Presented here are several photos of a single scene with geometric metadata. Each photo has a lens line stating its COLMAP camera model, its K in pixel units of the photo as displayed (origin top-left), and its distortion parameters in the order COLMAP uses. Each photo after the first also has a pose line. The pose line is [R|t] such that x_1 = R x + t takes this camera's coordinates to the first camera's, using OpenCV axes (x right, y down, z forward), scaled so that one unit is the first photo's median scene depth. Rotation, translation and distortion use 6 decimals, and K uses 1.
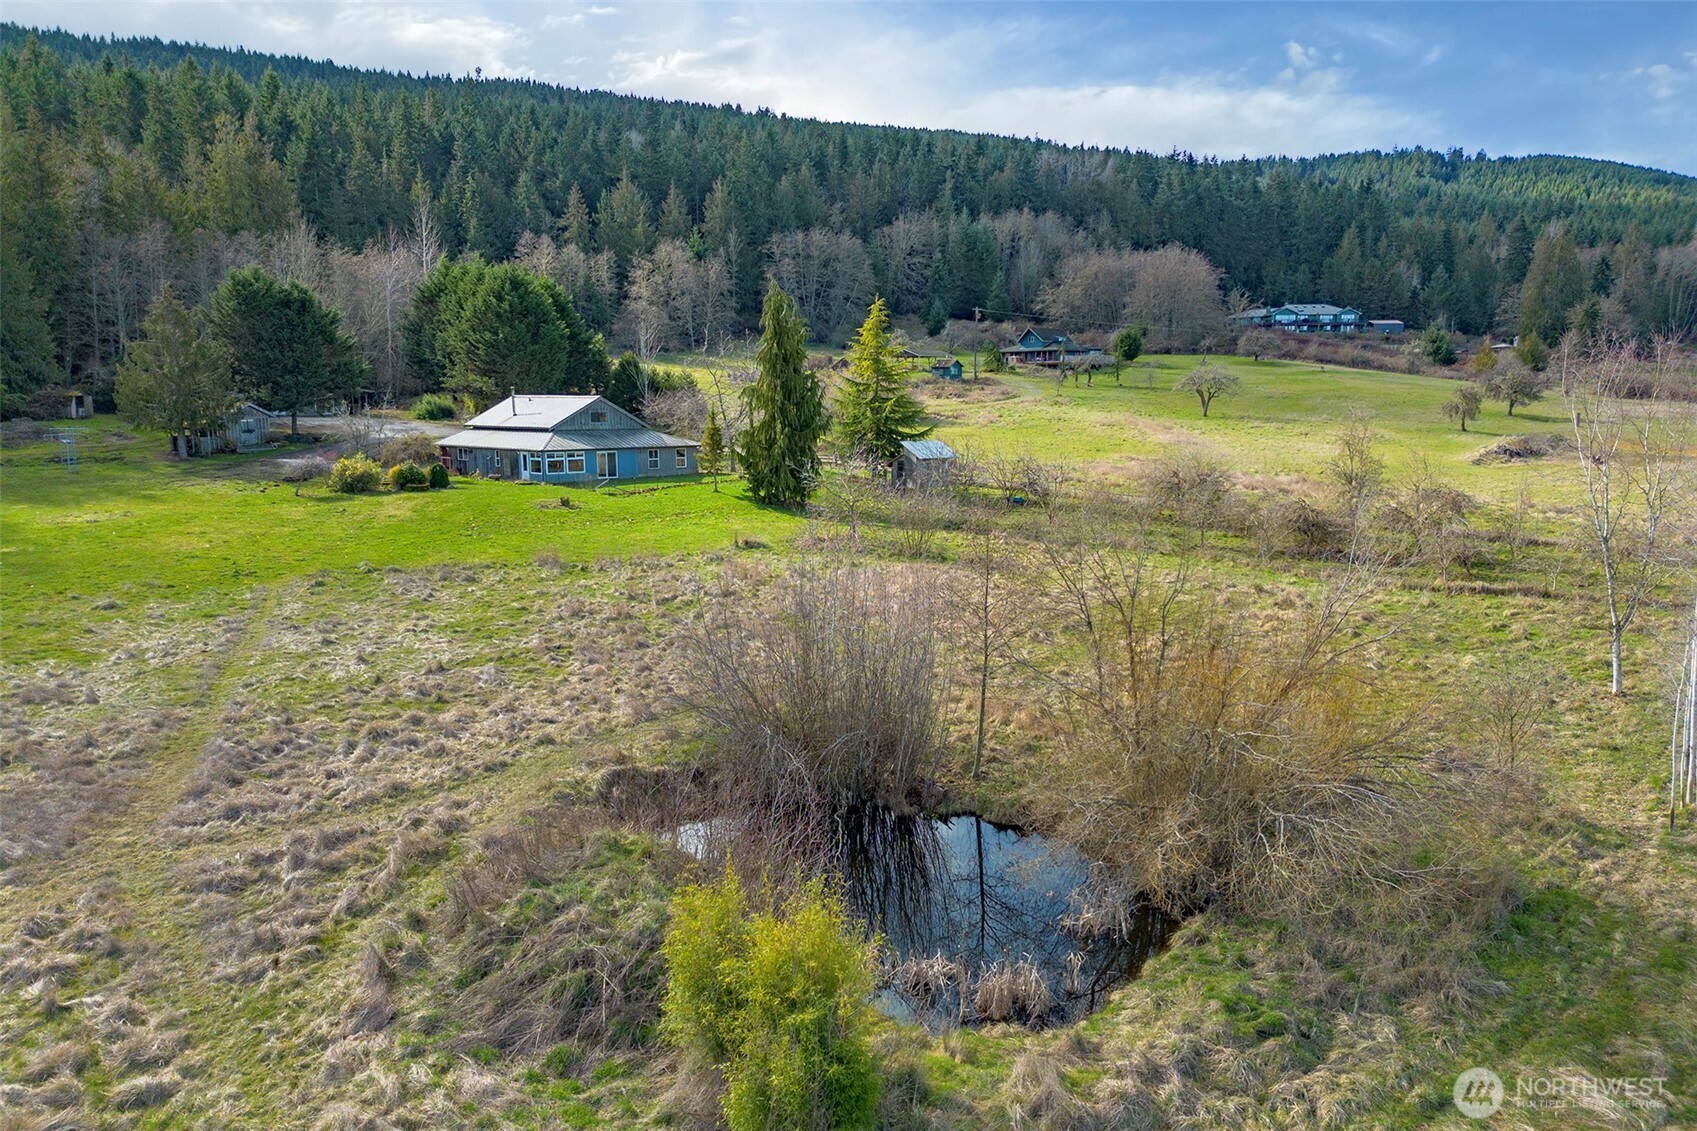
lens RADIAL K [[1164.5, 0, 853.7], [0, 1164.5, 560.7], [0, 0, 1]] dist [0.010315, -0.011971]
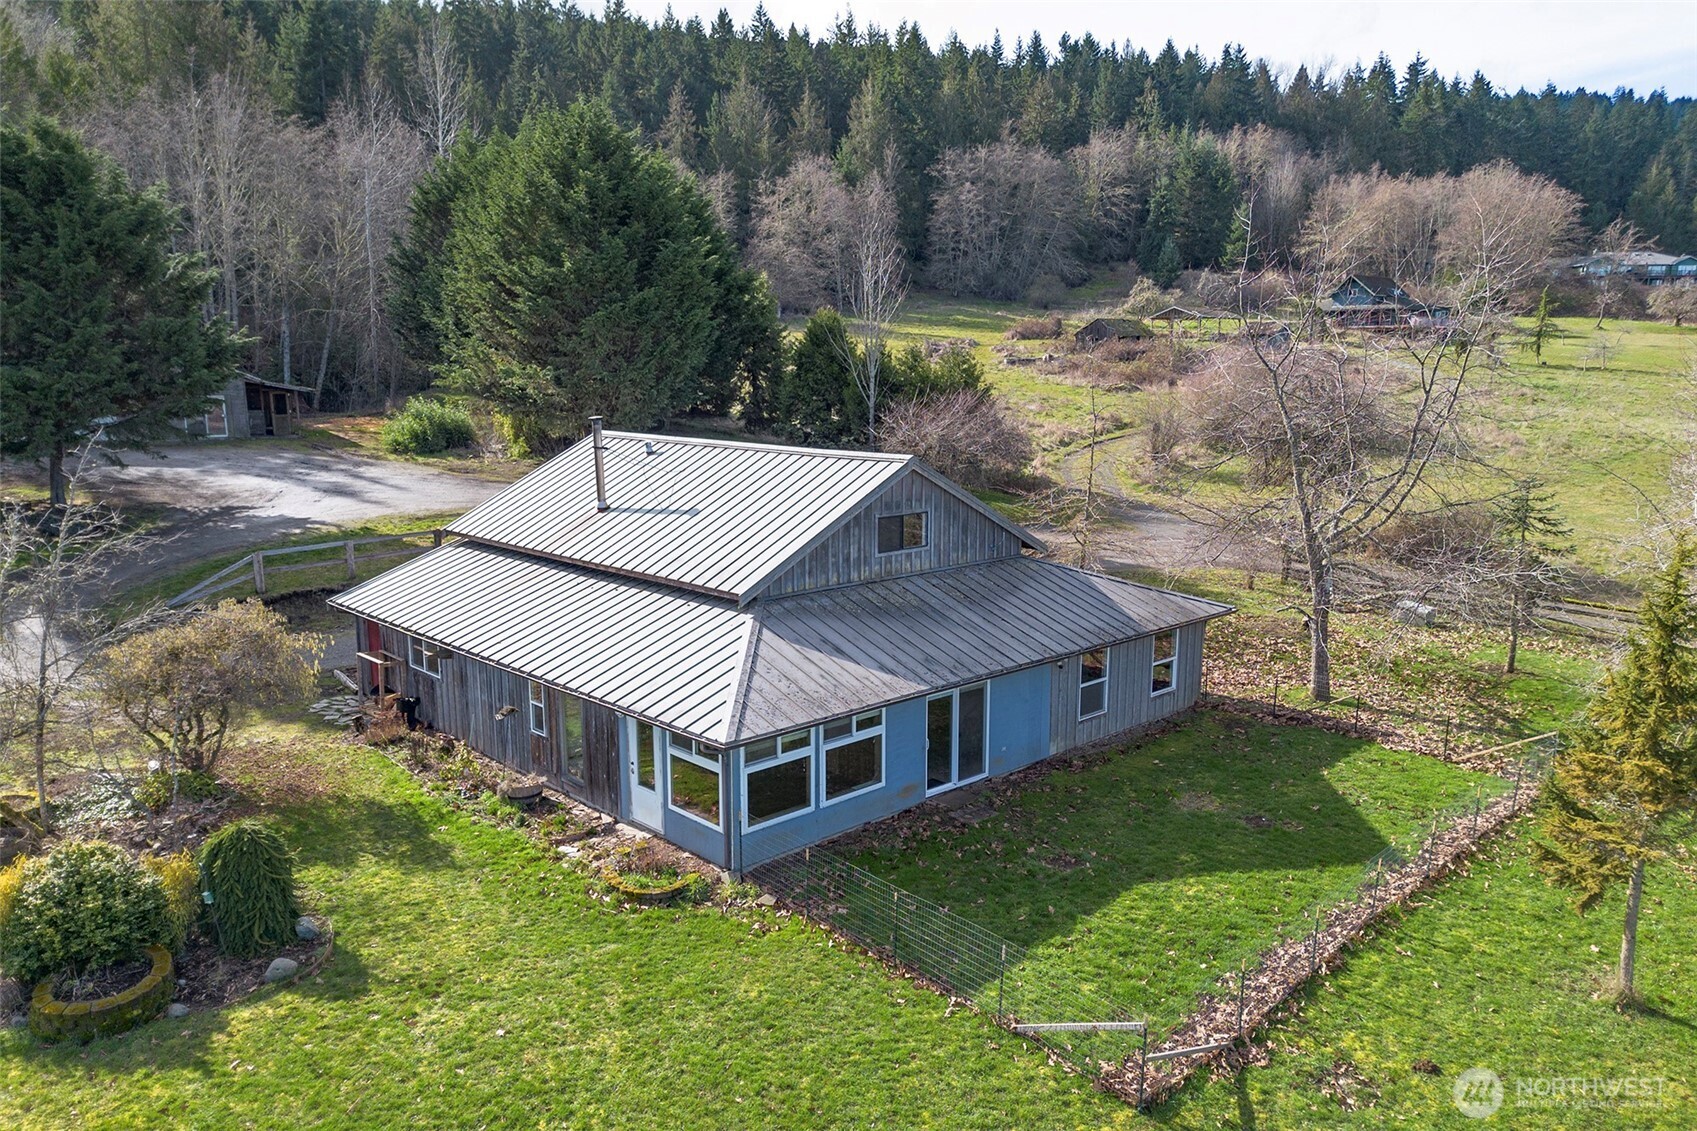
lens RADIAL K [[1164.5, 0, 841.8], [0, 1164.5, 571.2], [0, 0, 1]] dist [0.010315, -0.011971]
pose [[0.997246, 0.016309, -0.072347, -0.083357], [-0.013602, 0.999195, 0.037745, -0.048544], [0.072905, -0.036657, 0.996665, 0.283261]]
